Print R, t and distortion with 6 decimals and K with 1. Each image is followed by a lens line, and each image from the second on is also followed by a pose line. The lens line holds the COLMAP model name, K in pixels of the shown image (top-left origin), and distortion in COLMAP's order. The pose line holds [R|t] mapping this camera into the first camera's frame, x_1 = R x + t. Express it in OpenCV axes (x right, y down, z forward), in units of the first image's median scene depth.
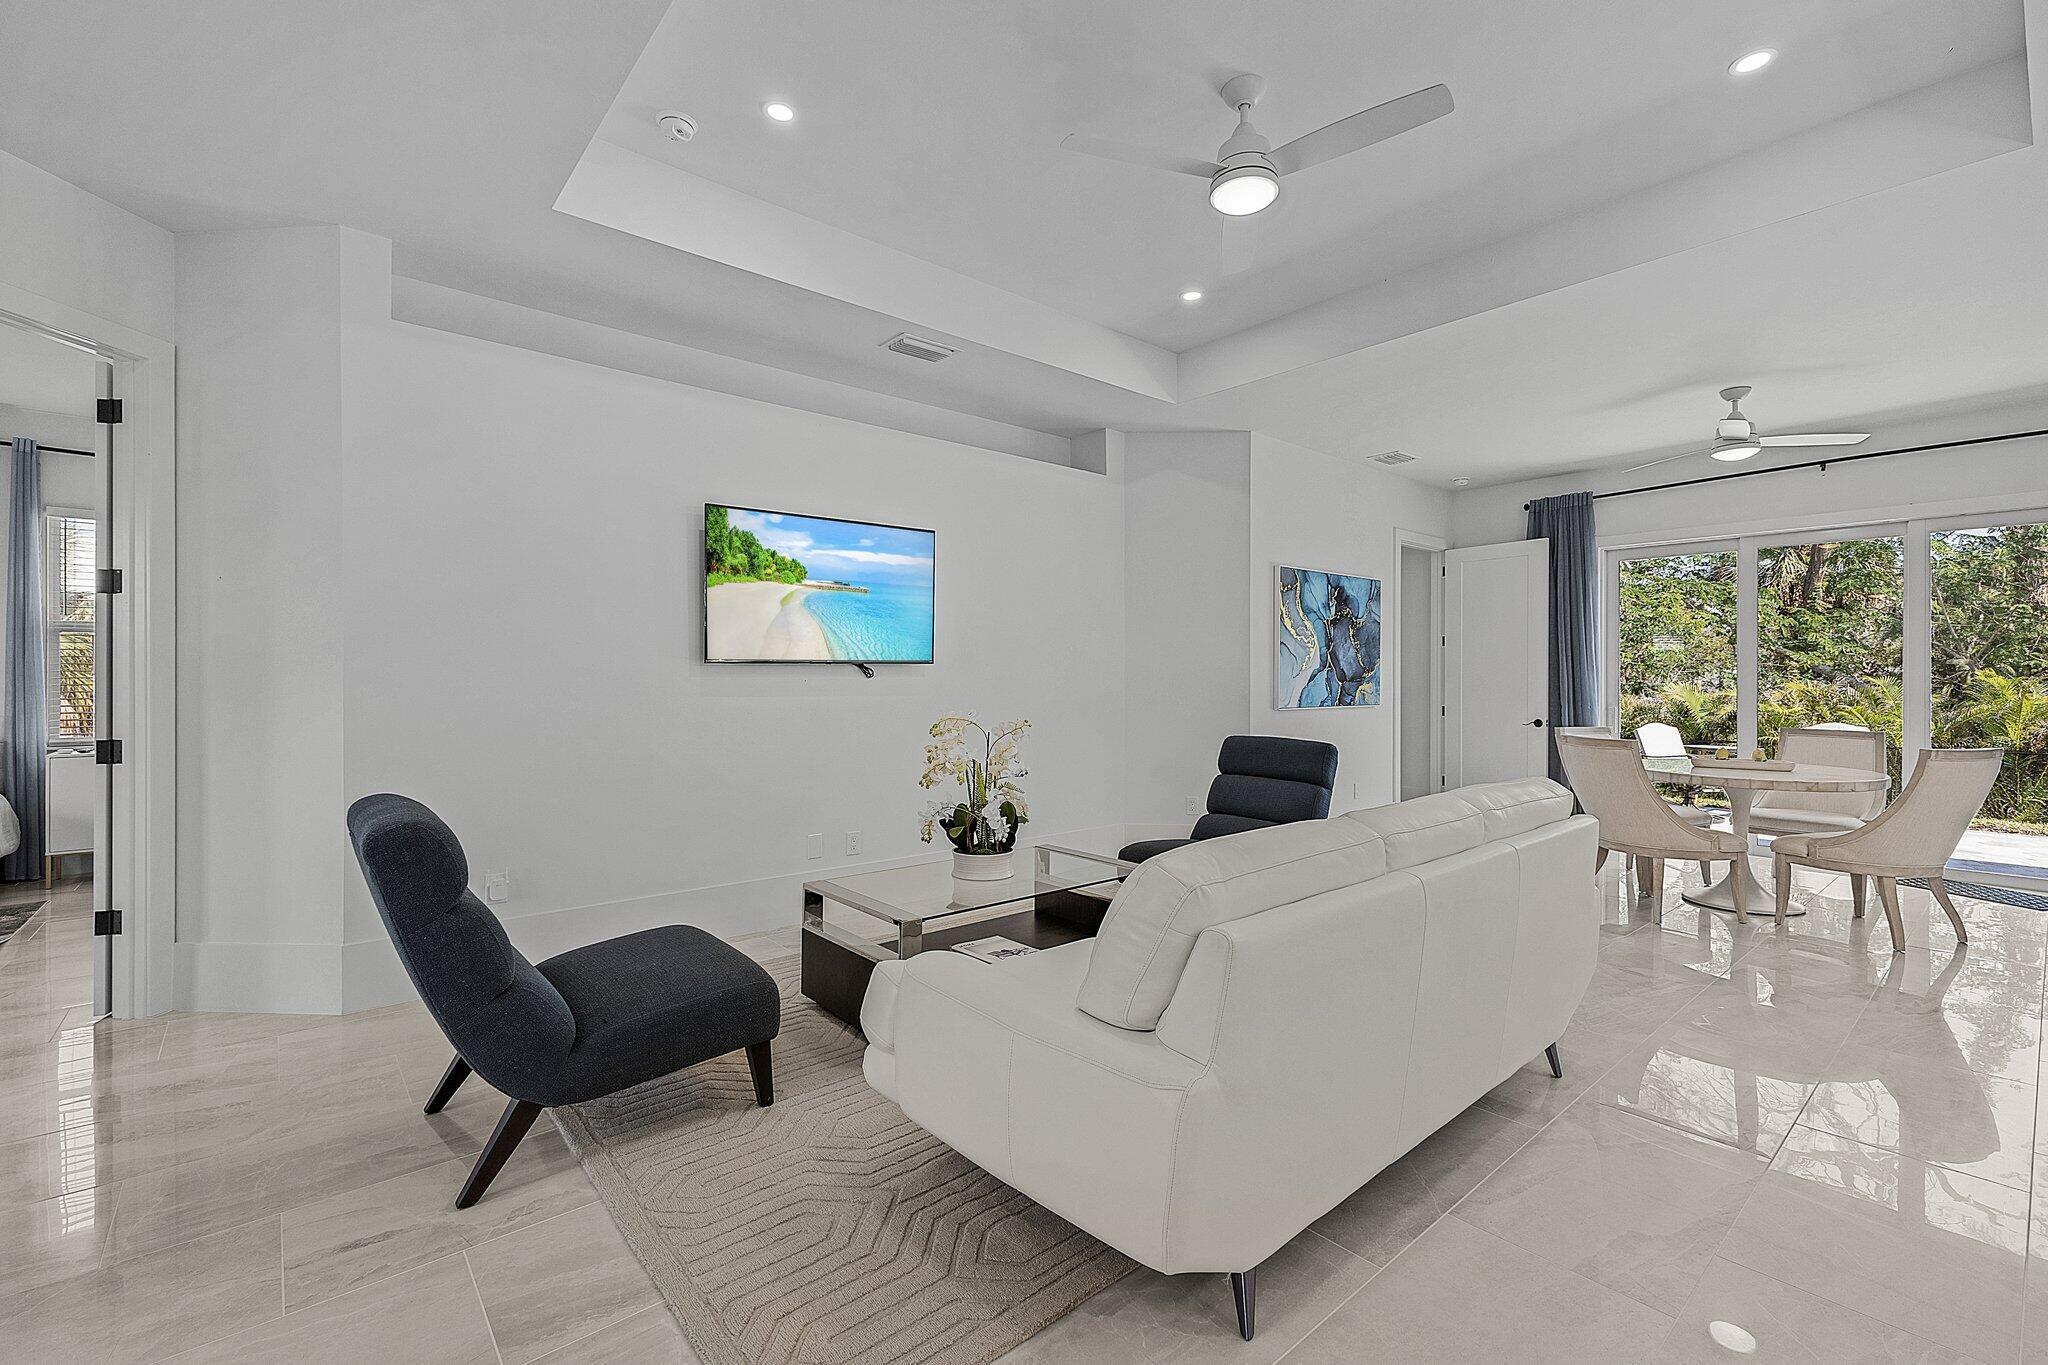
lens RADIAL K [[886.7, 0, 1024.8], [0, 886.7, 674.3], [0, 0, 1]] dist [0.015025, -0.003293]
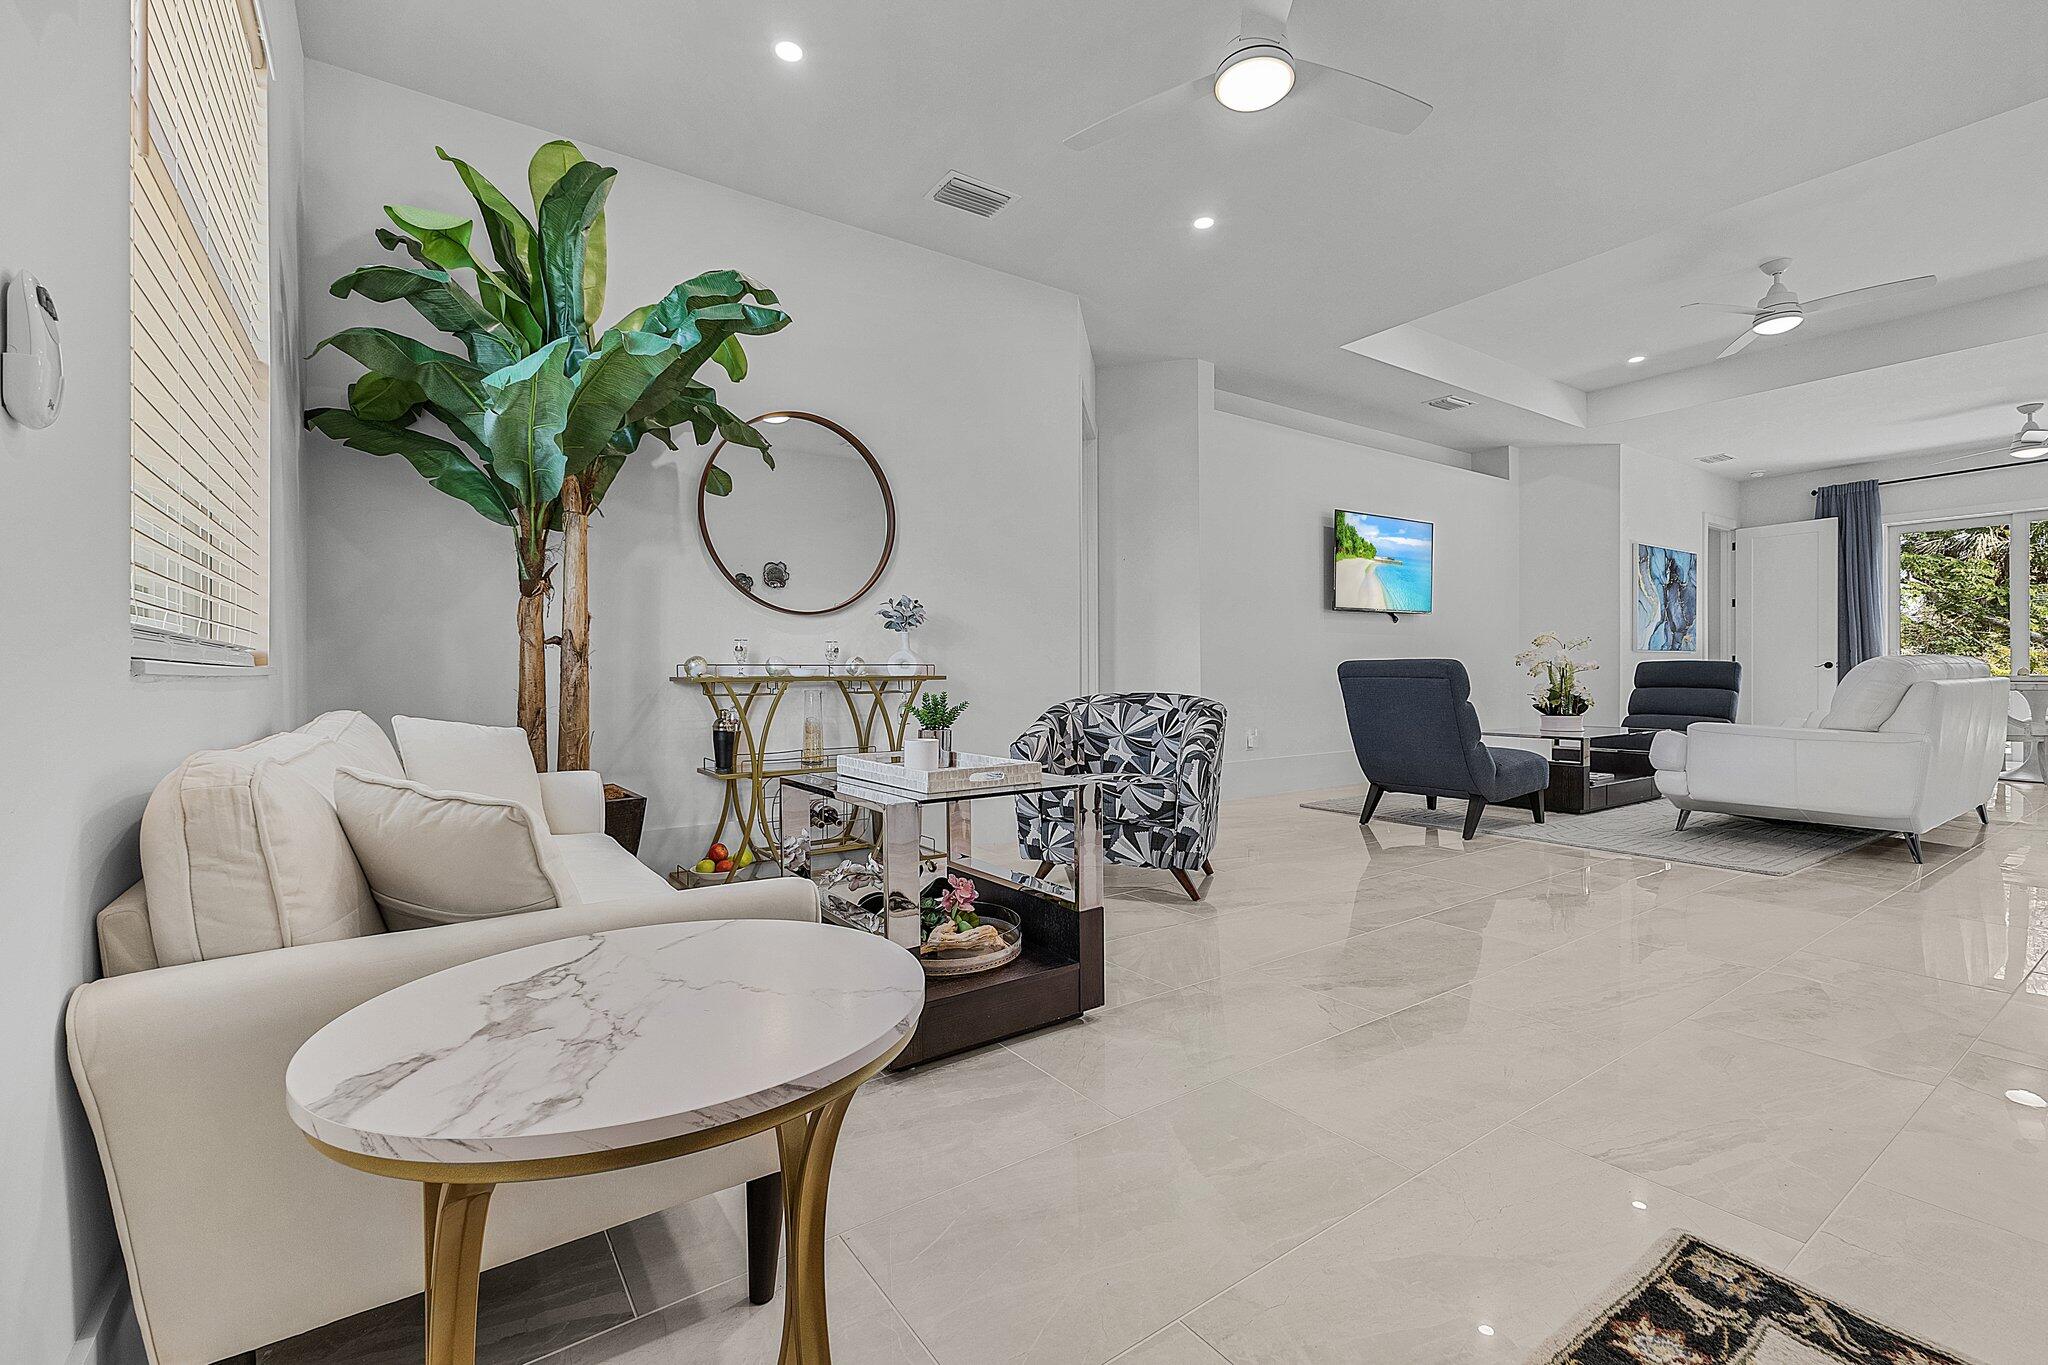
lens RADIAL K [[886.7, 0, 1024.4], [0, 886.7, 672.7], [0, 0, 1]] dist [0.015025, -0.003293]
pose [[0.995571, -0.007002, -0.093751, -0.534228], [0.007462, 0.999962, 0.004553, 0.062735], [0.093716, -0.005232, 0.995585, -0.447835]]
